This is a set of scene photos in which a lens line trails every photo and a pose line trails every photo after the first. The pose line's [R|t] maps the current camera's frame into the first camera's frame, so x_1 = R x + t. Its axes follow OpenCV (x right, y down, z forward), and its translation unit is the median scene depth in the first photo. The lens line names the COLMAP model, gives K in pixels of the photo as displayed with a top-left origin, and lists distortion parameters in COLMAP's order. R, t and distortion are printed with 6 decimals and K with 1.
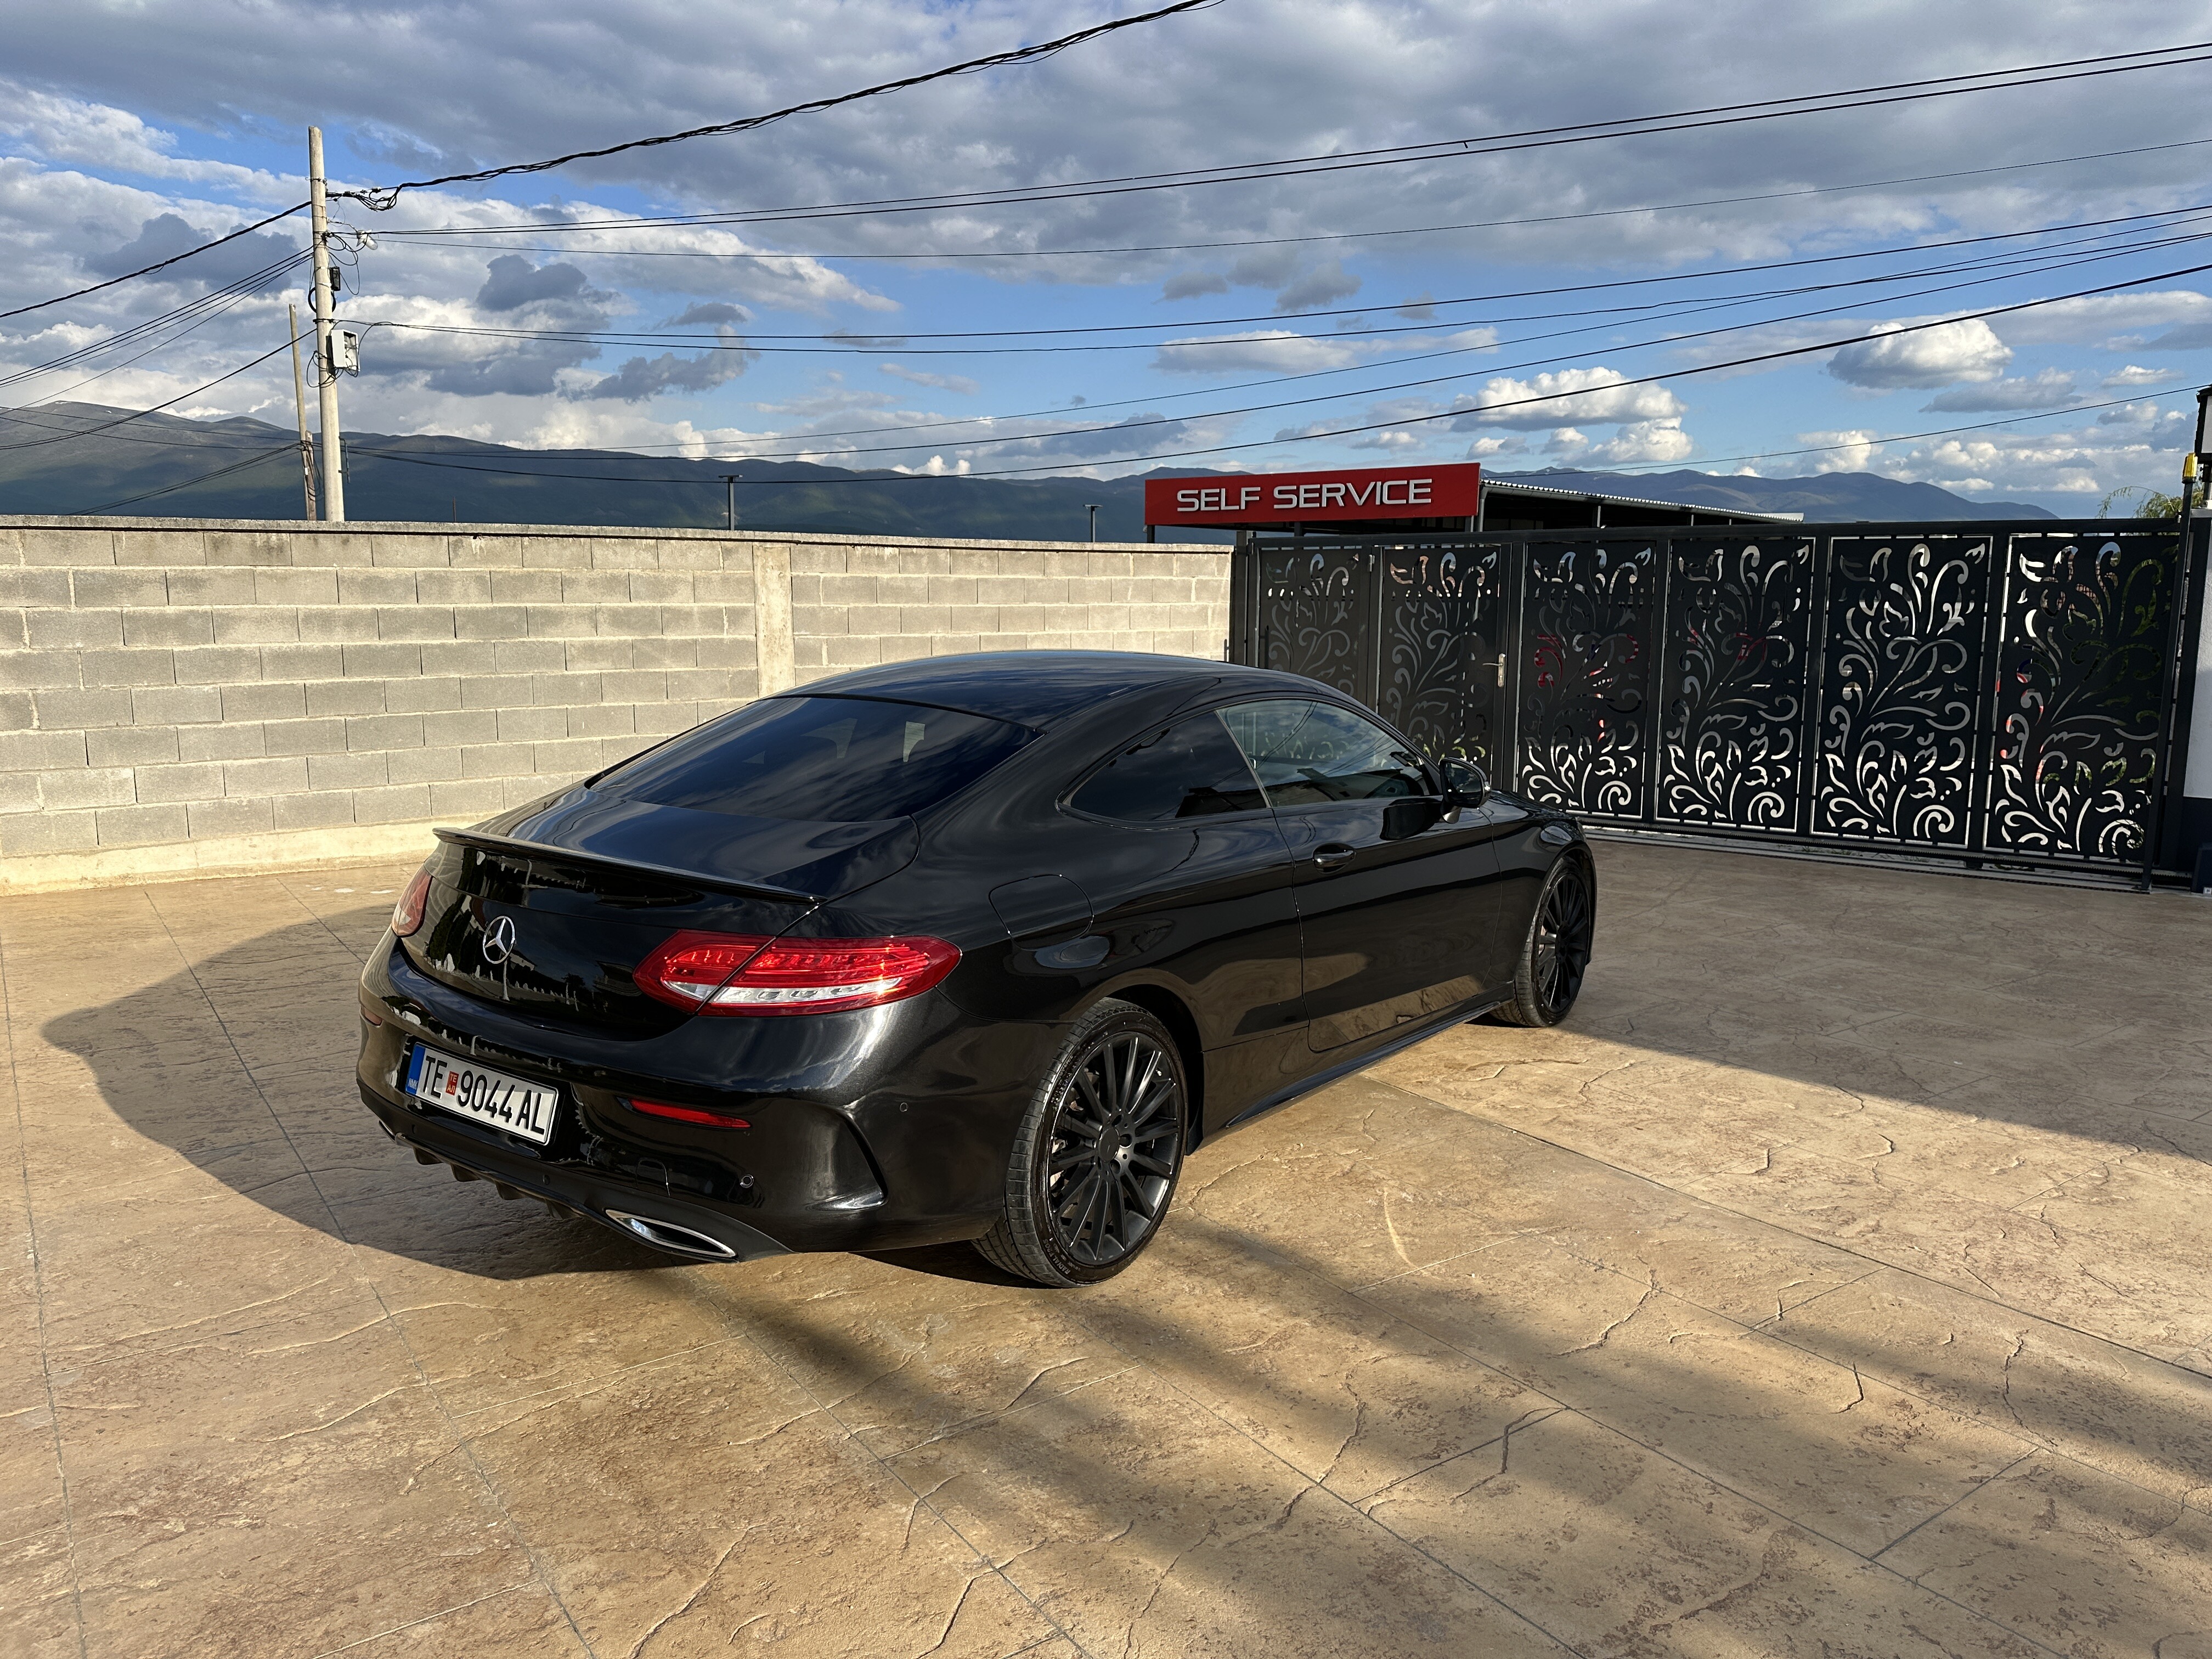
lens RADIAL K [[1541.0, 0, 1119.4], [0, 1541.0, 817.4], [0, 0, 1]] dist [0.116762, -0.189347]
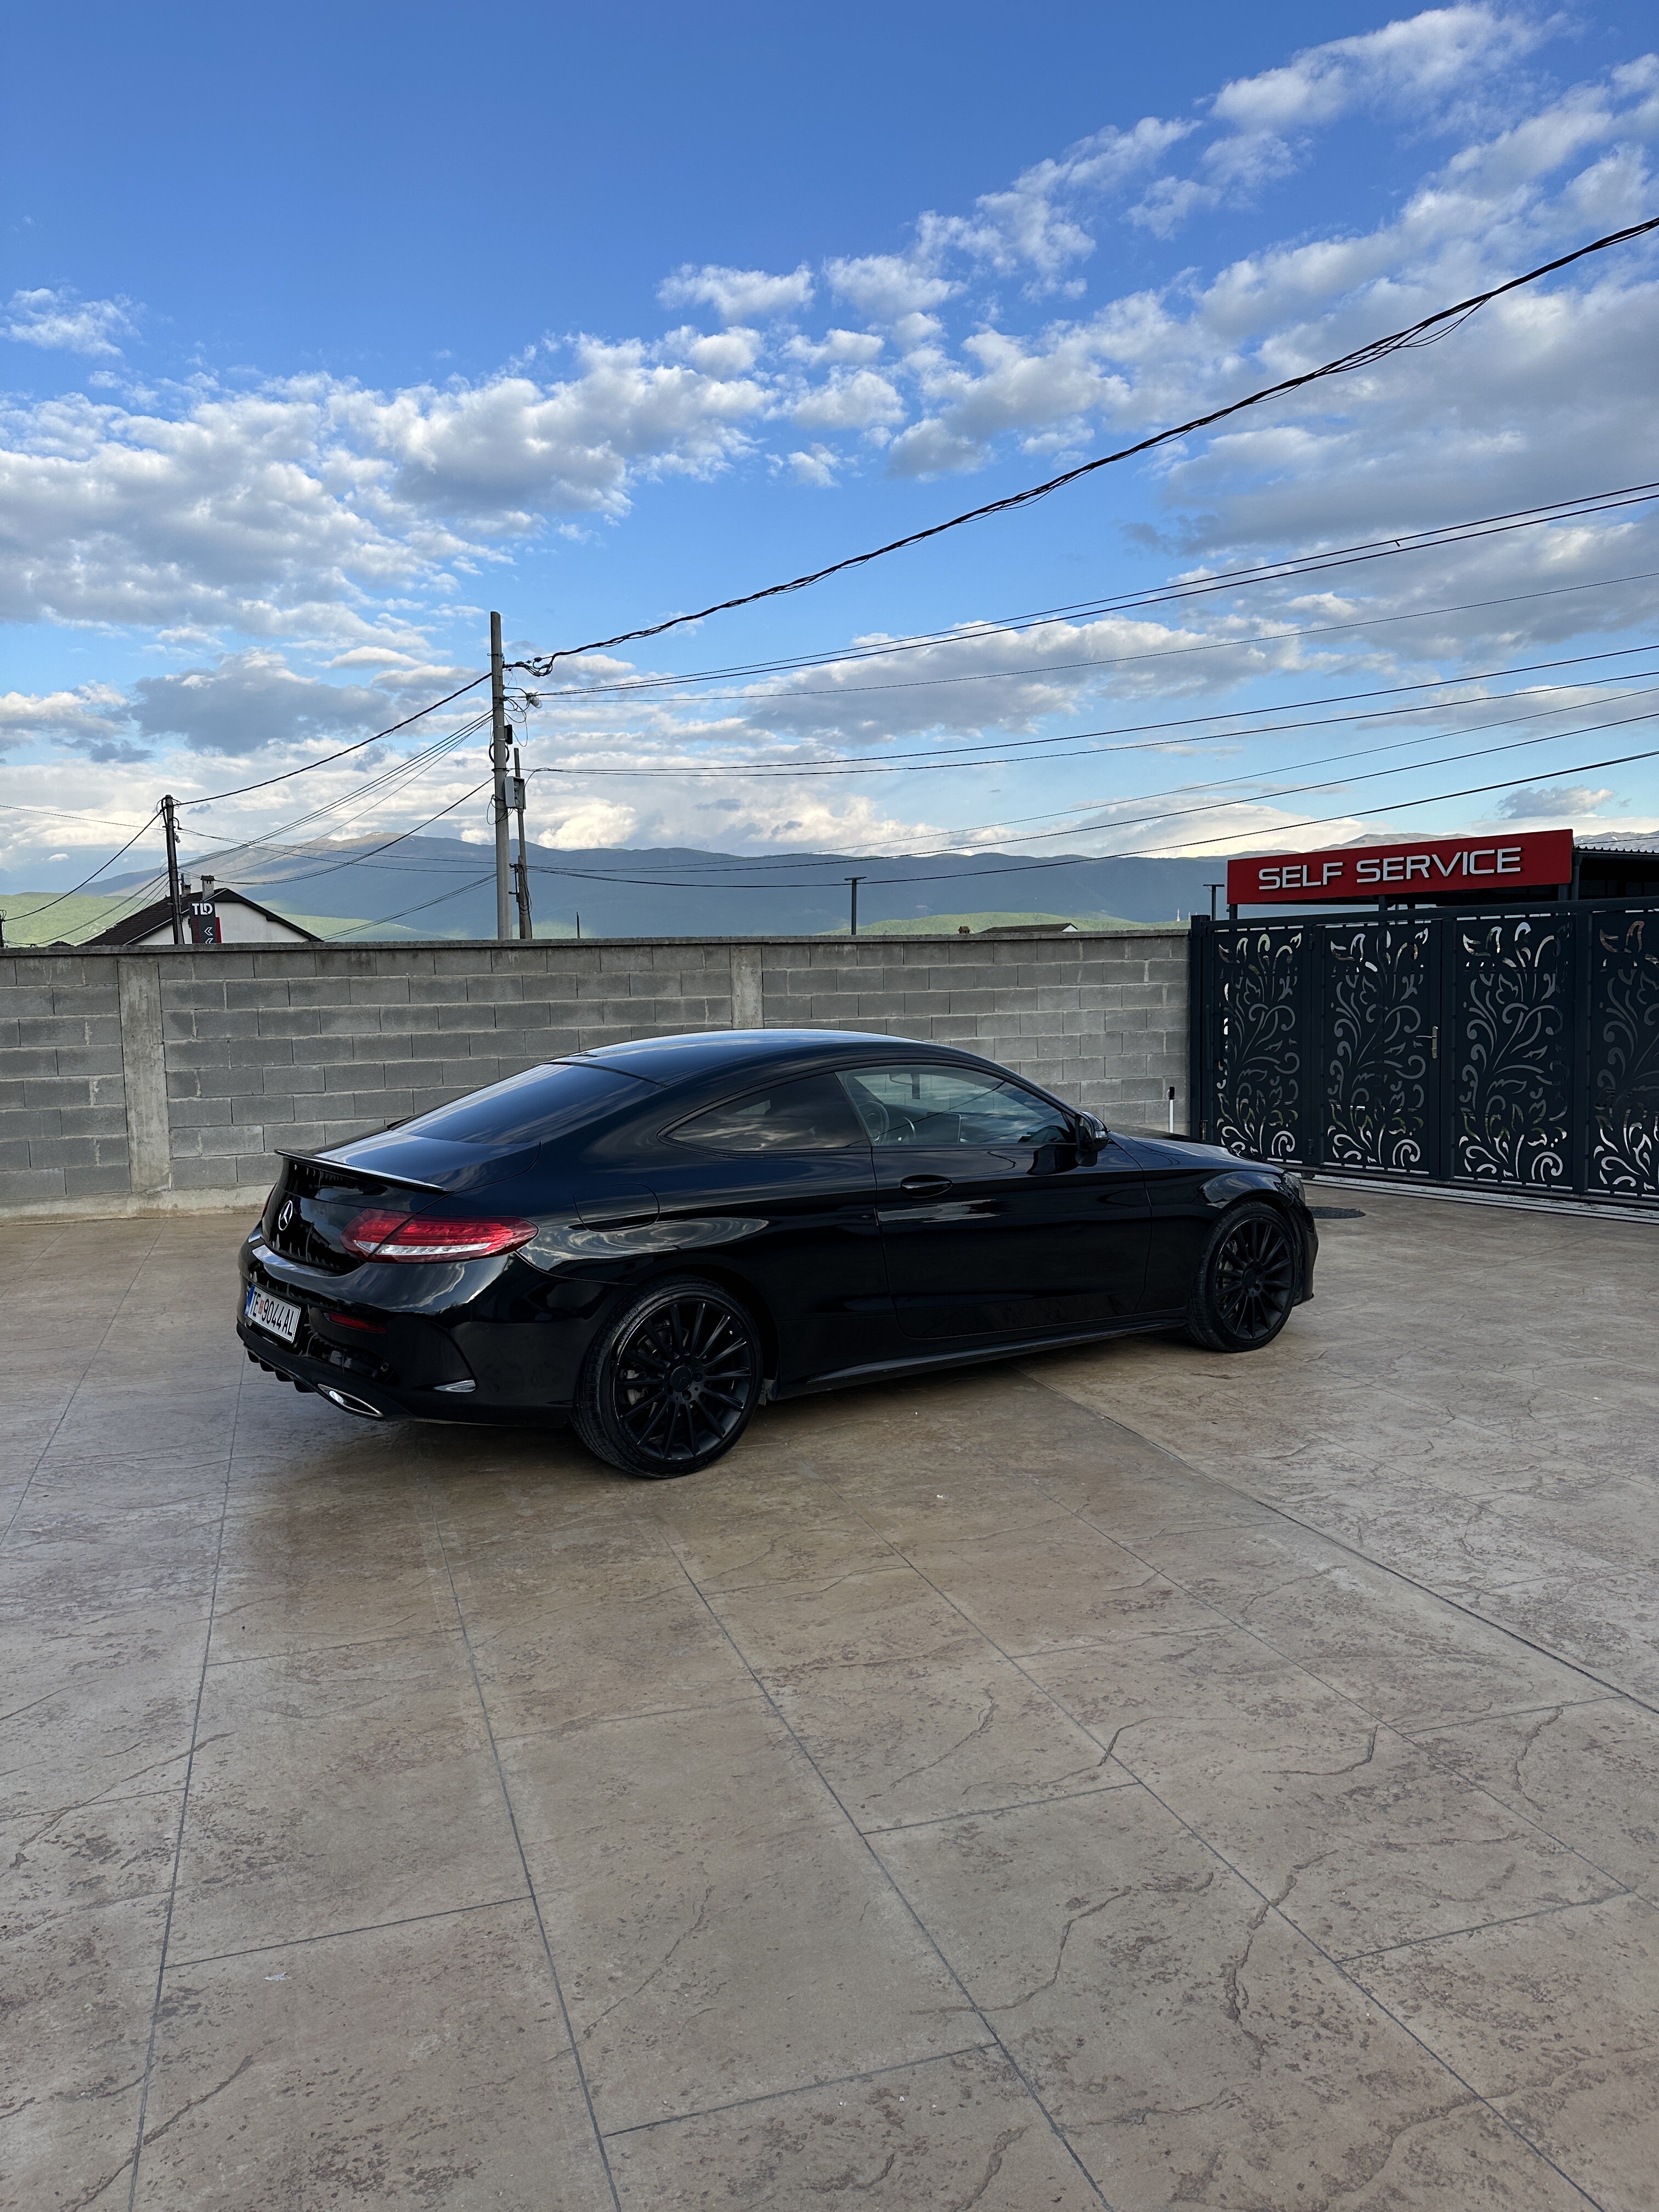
lens RADIAL K [[1537.2, 0, 822.7], [0, 1537.2, 1113.7], [0, 0, 1]] dist [0.204593, -0.417017]
pose [[0.952080, 0.003242, -0.305833, 0.249755], [-0.020059, 0.998453, -0.051862, 0.019088], [0.305191, 0.055511, 0.950672, -0.143905]]
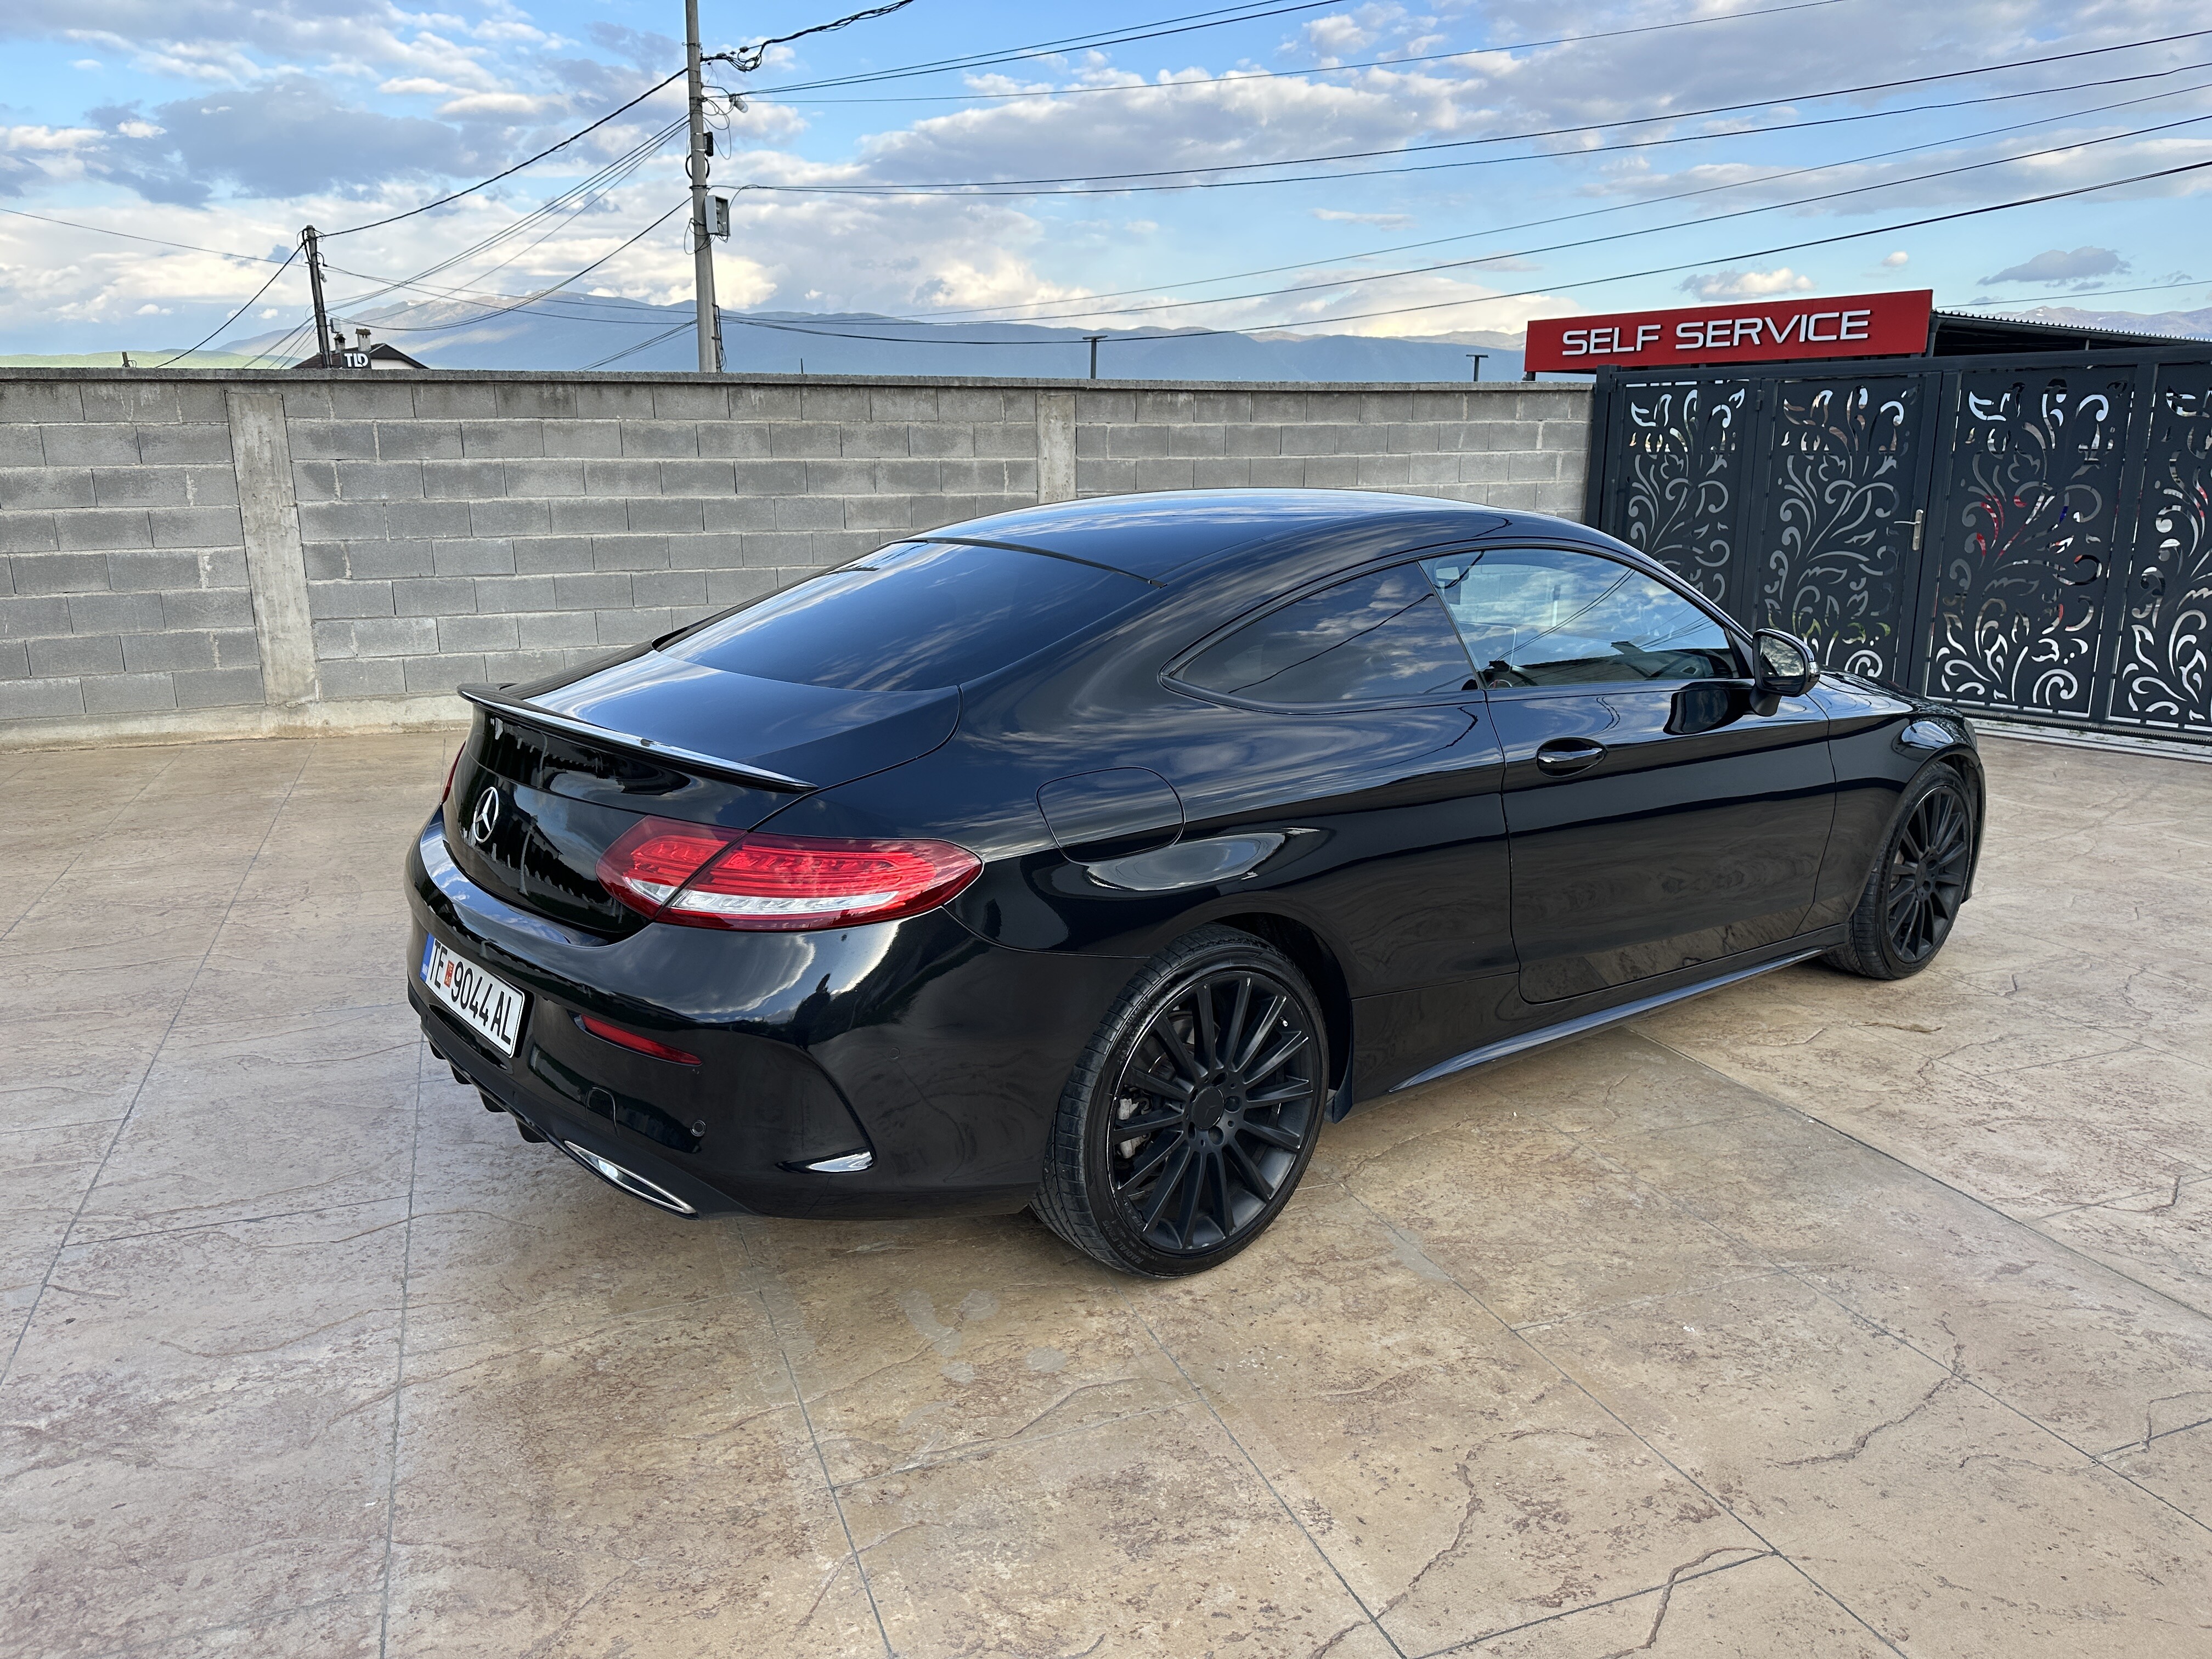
lens RADIAL K [[1543.2, 0, 1096.2], [0, 1543.2, 829.0], [0, 0, 1]] dist [0.093048, -0.128227]
pose [[0.966493, 0.052366, -0.251296, 0.059640], [-0.029844, 0.995255, 0.092614, -0.001627], [0.254954, -0.082011, 0.963469, 0.104973]]
